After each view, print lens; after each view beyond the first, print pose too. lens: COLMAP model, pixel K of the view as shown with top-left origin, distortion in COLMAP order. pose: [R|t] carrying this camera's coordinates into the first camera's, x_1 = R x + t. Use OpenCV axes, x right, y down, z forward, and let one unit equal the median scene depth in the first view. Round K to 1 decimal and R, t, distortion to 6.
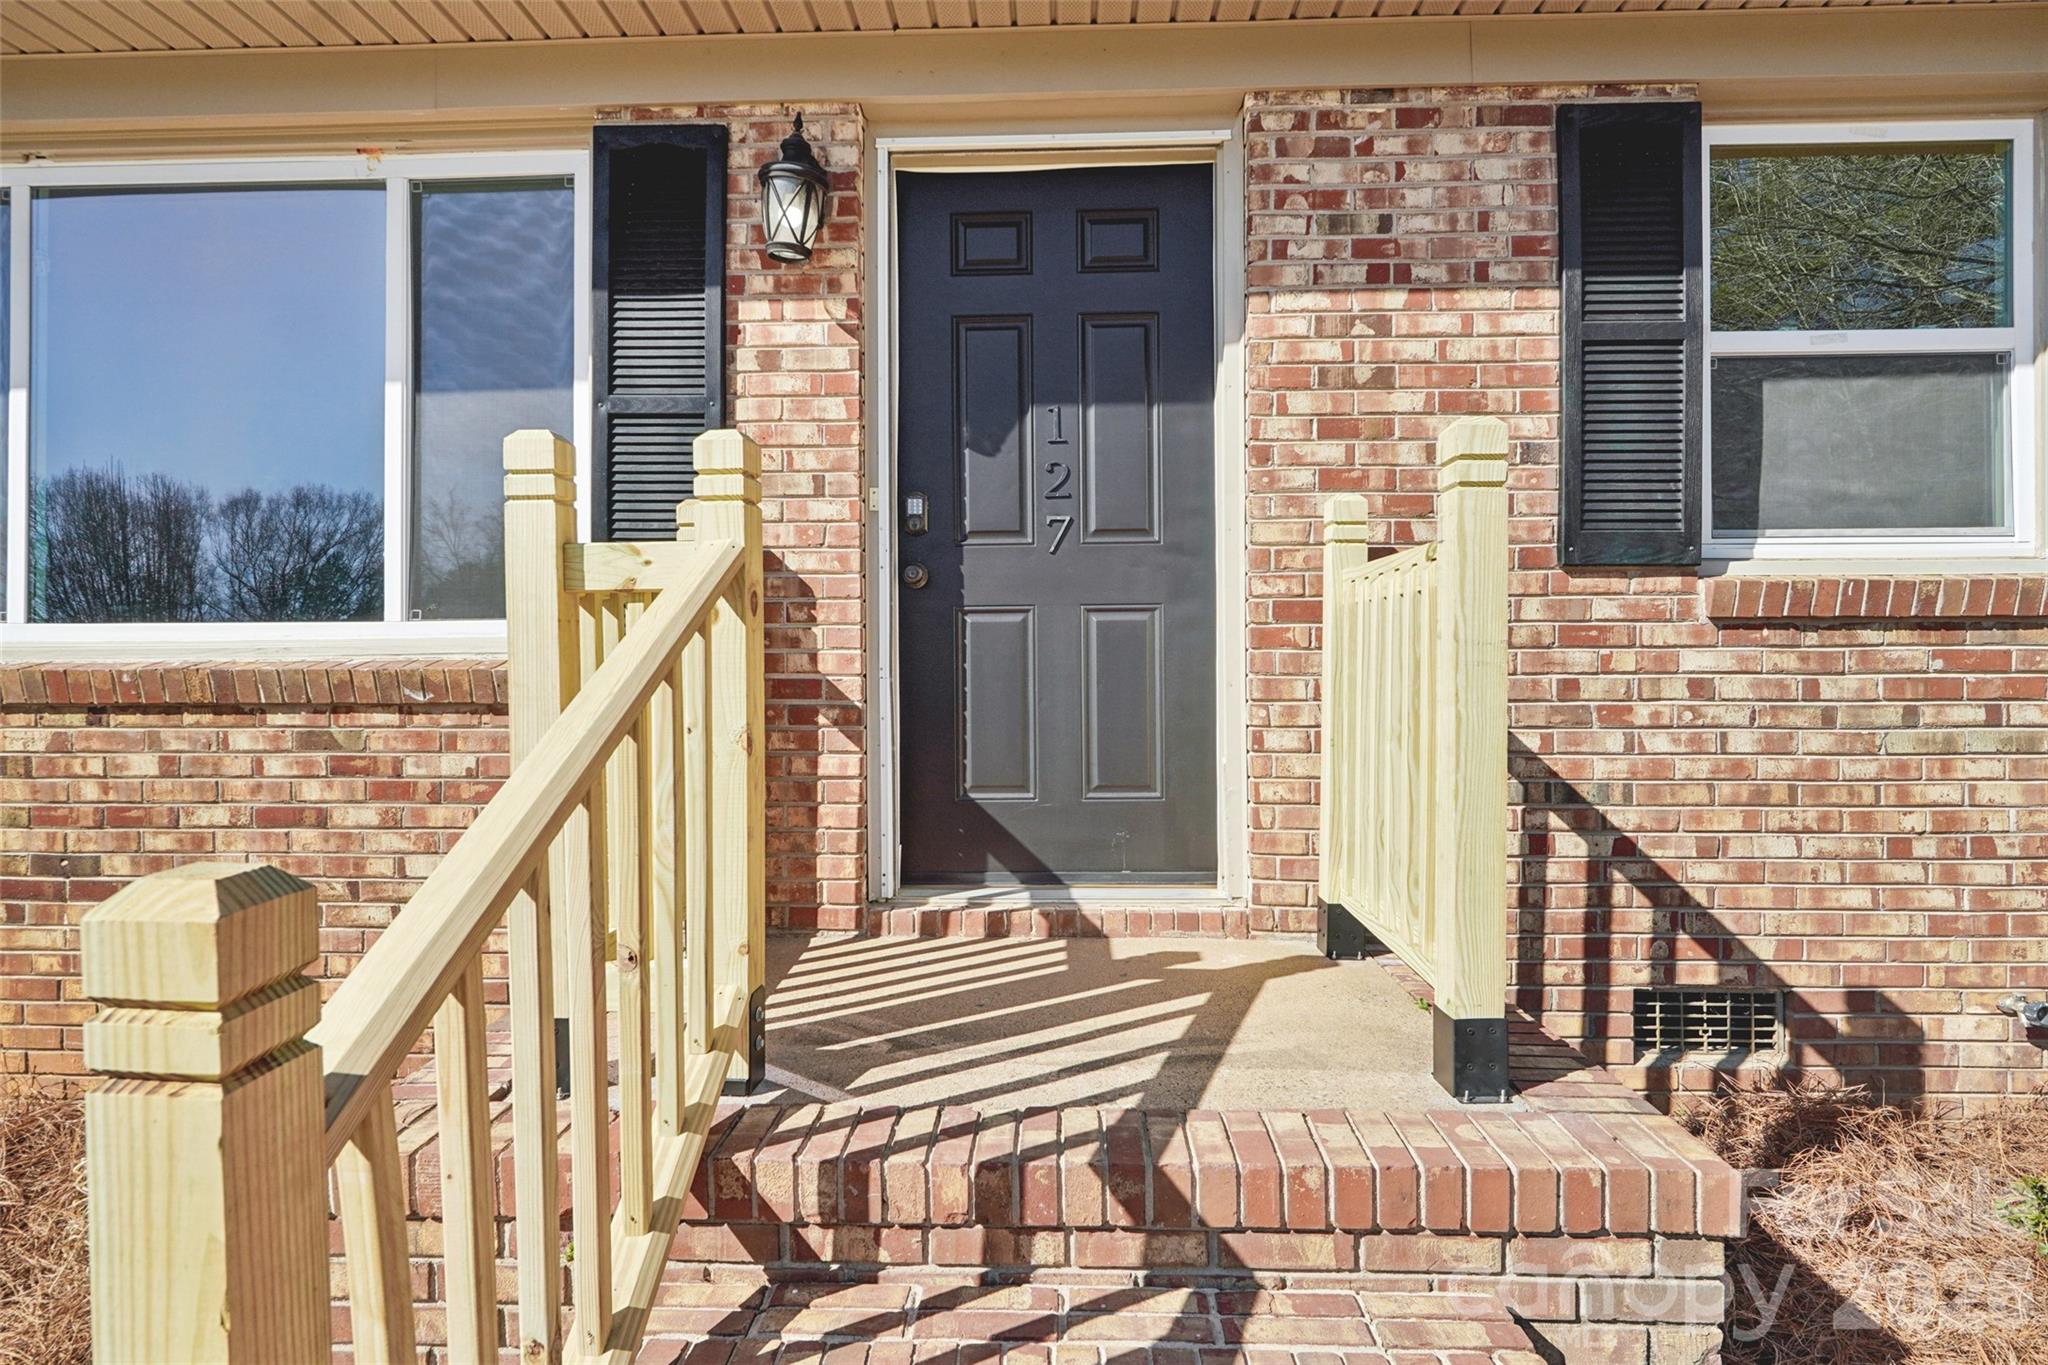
lens RADIAL K [[1158.6, 0, 1017.8], [0, 1158.6, 694.3], [0, 0, 1]] dist [-0.013161, 0.000567]
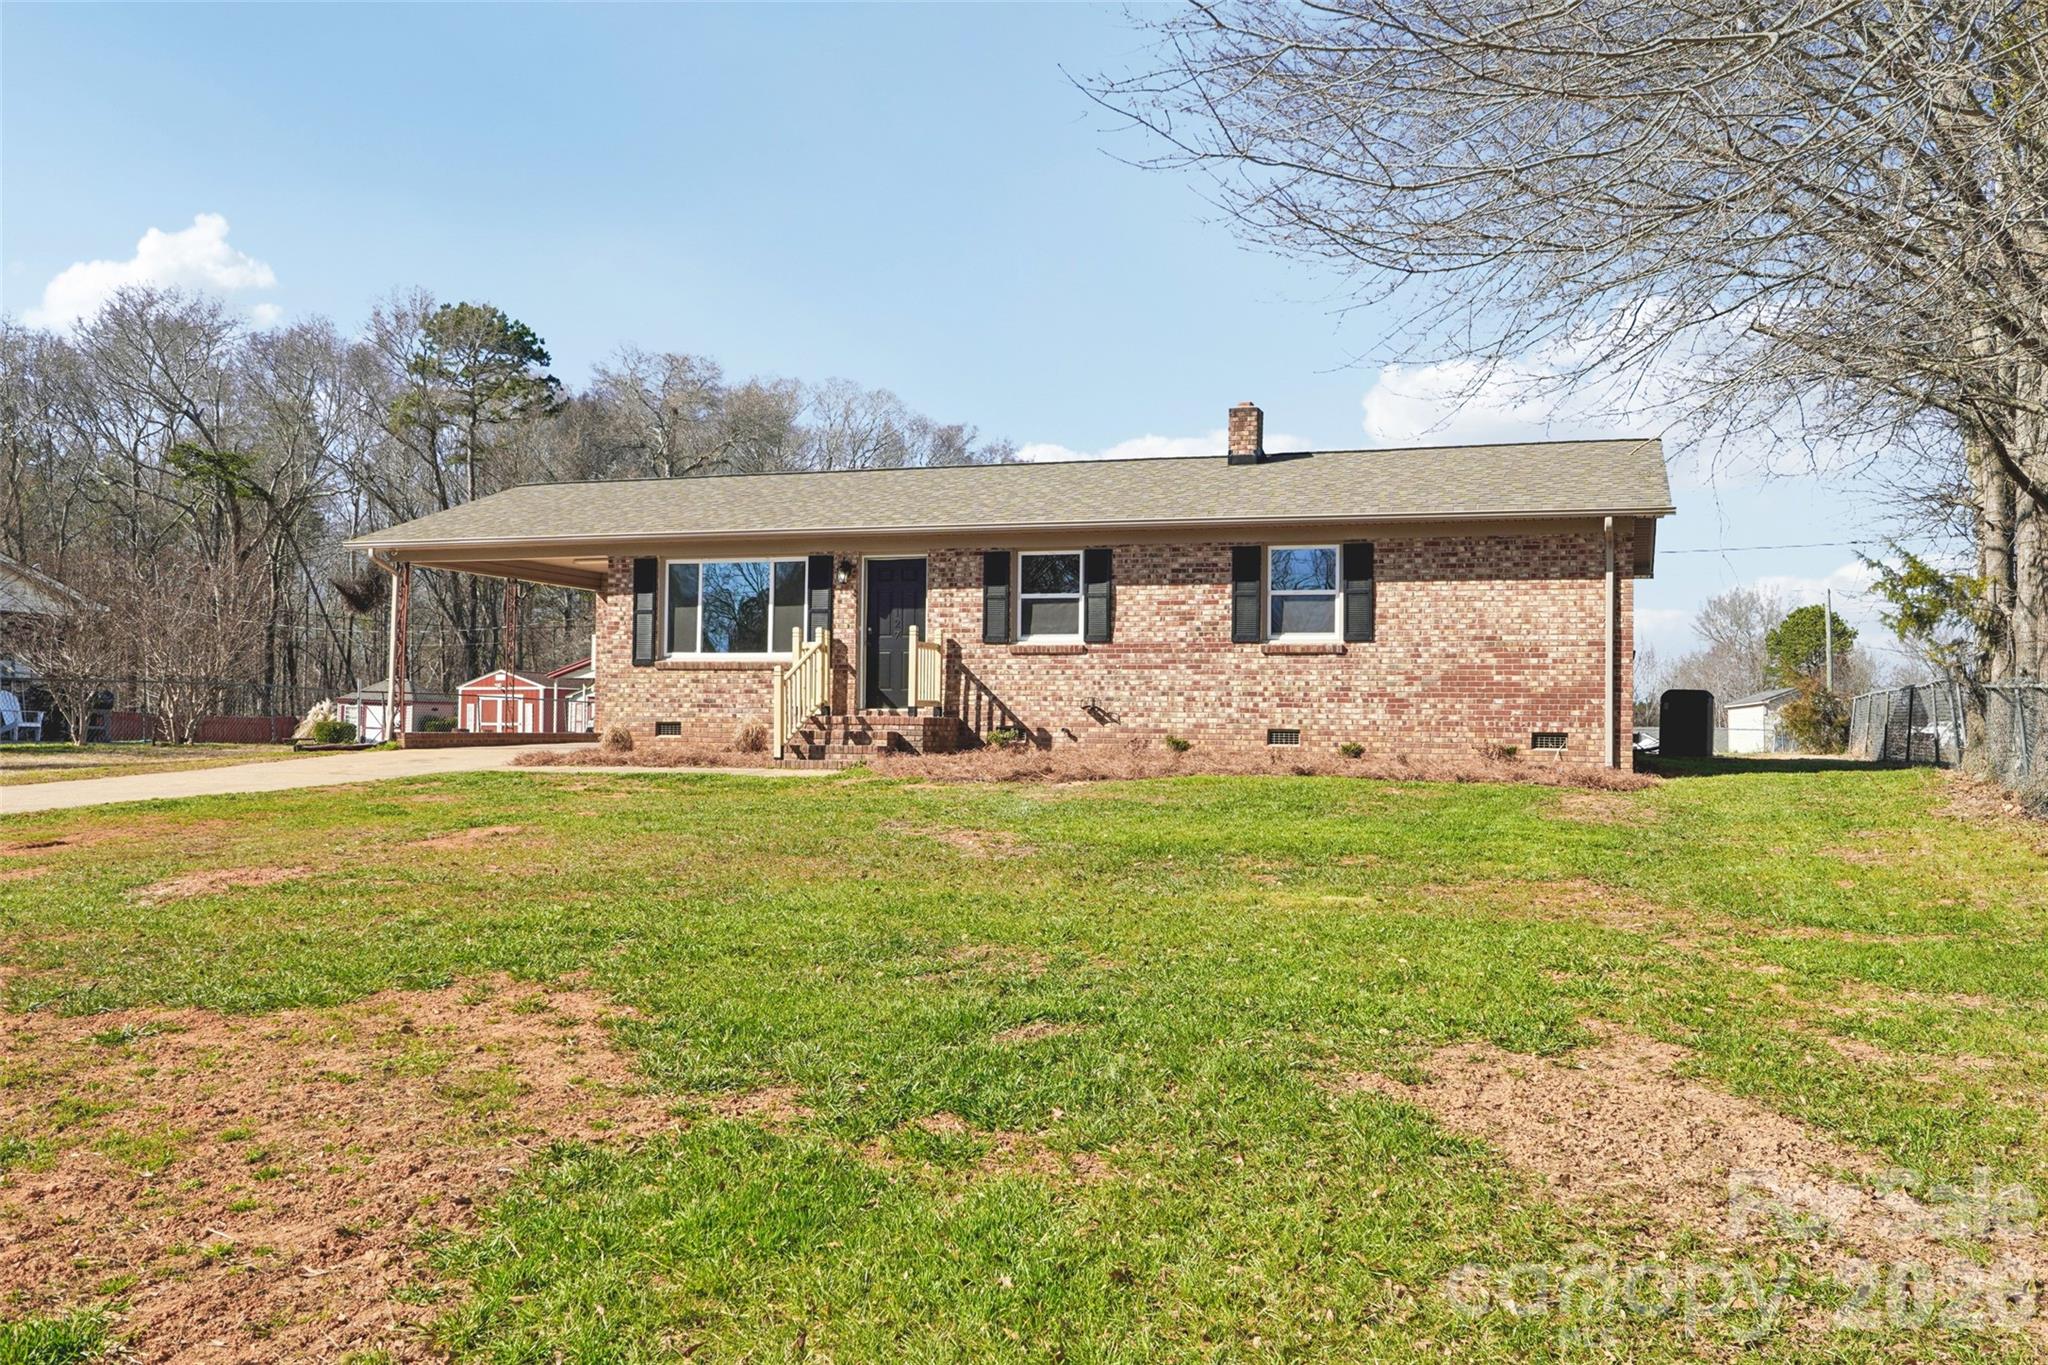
lens RADIAL K [[1709.4, 0, 1022.2], [0, 1709.4, 687.9], [0, 0, 1]] dist [-0.000108, 0.000149]
pose [[0.959206, 0.008183, -0.282589, 2.726420], [-0.021278, 0.998836, -0.043299, 0.405001], [0.281906, 0.047546, 0.958263, -6.063847]]
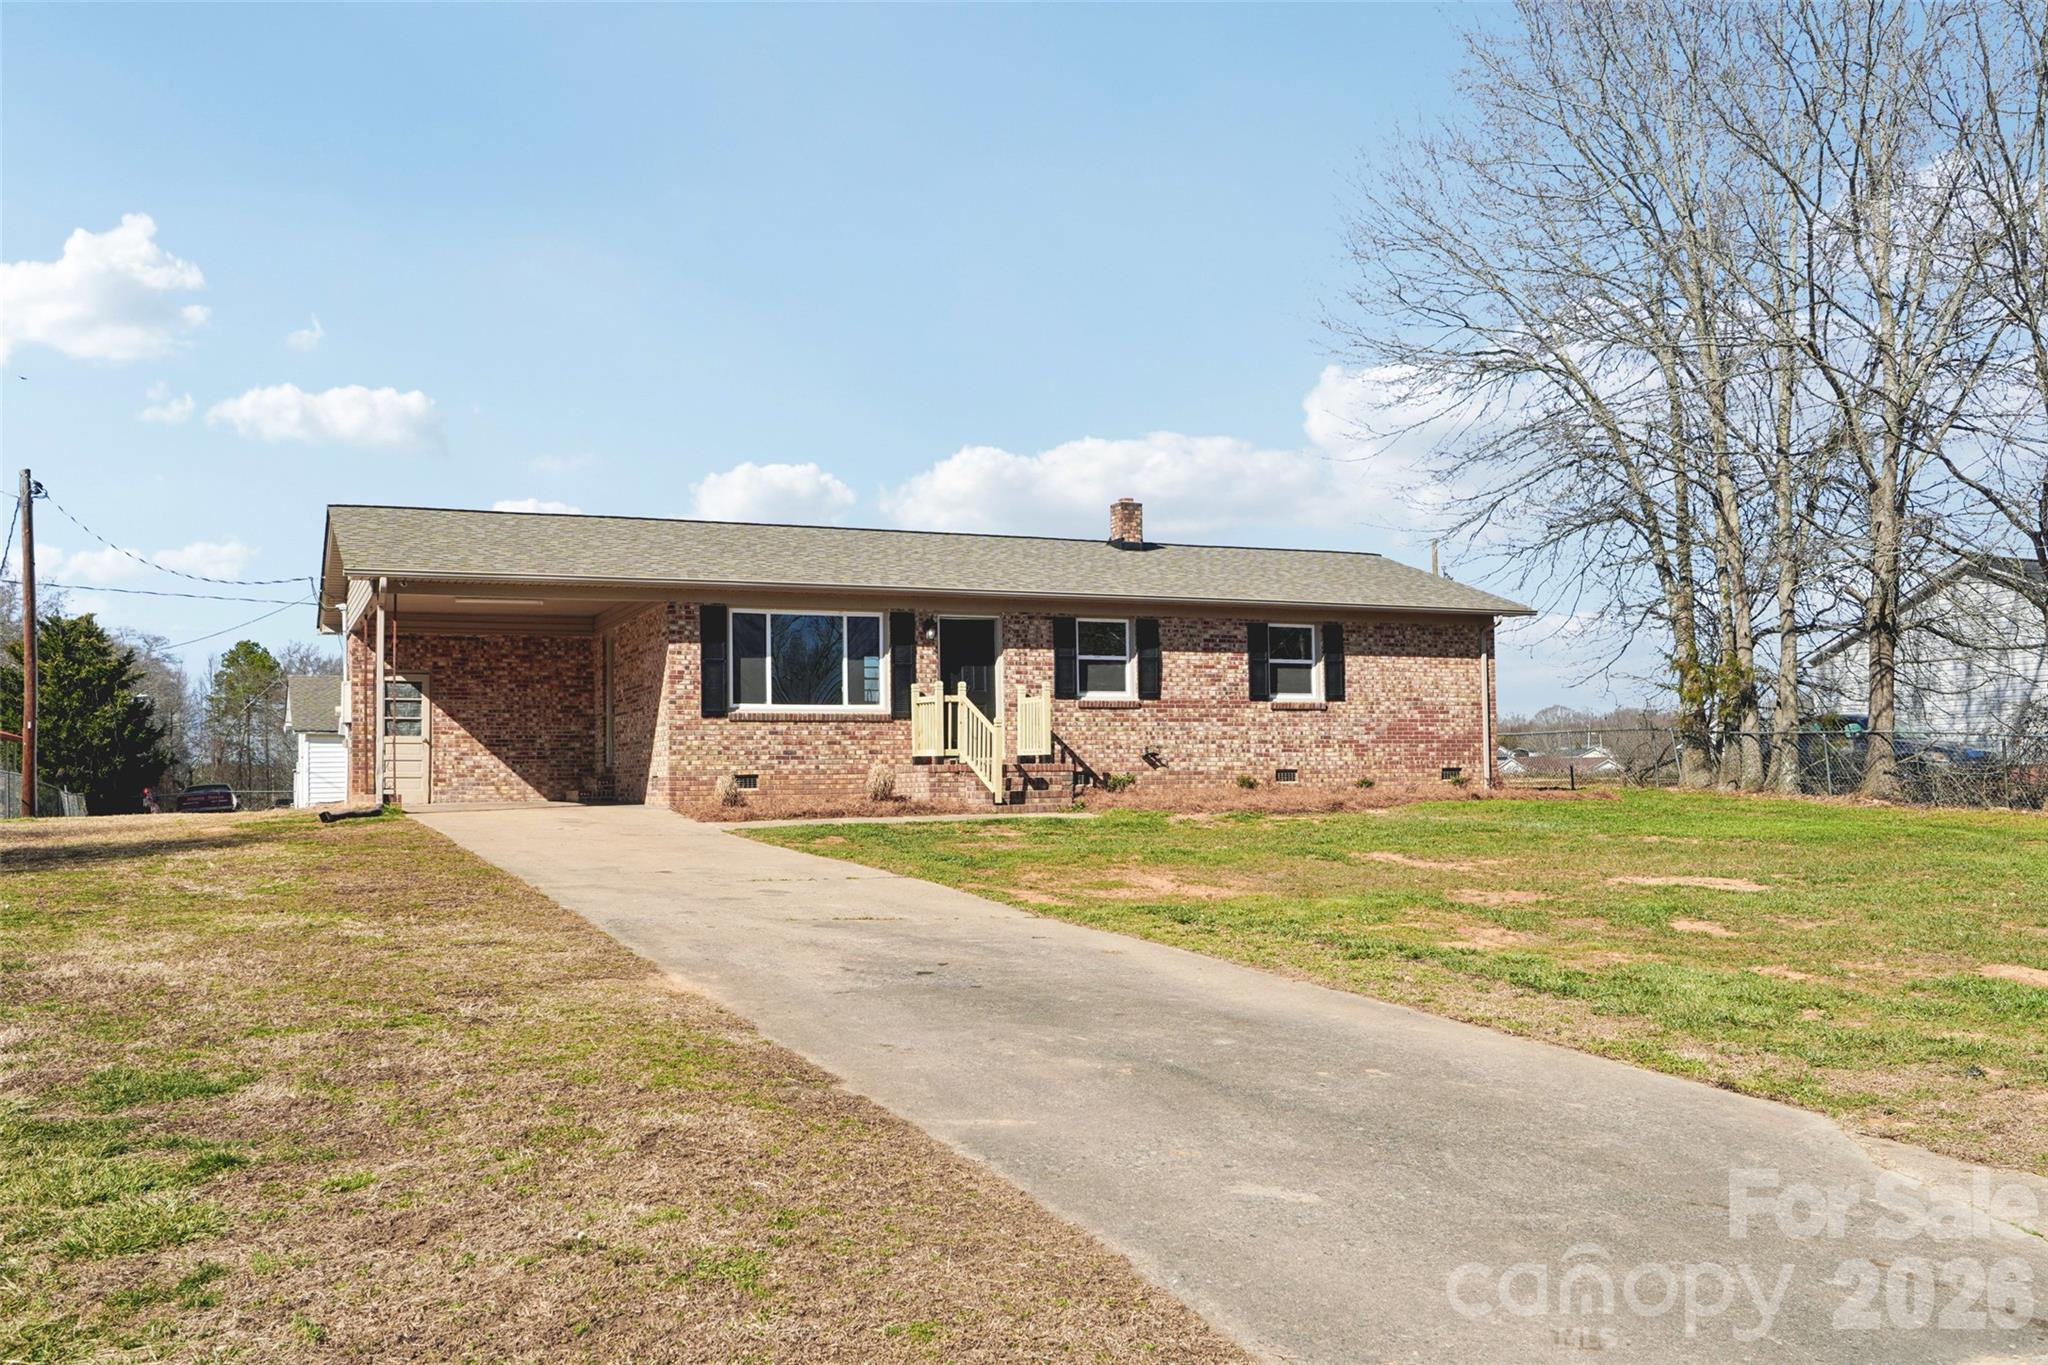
lens RADIAL K [[1709.4, 0, 1024.2], [0, 1709.4, 686.6], [0, 0, 1]] dist [-0.000108, 0.000149]
pose [[0.903909, 0.015679, 0.427437, -3.230457], [0.018531, 0.996954, -0.075758, 0.465017], [-0.427323, 0.076399, 0.900865, -6.450833]]
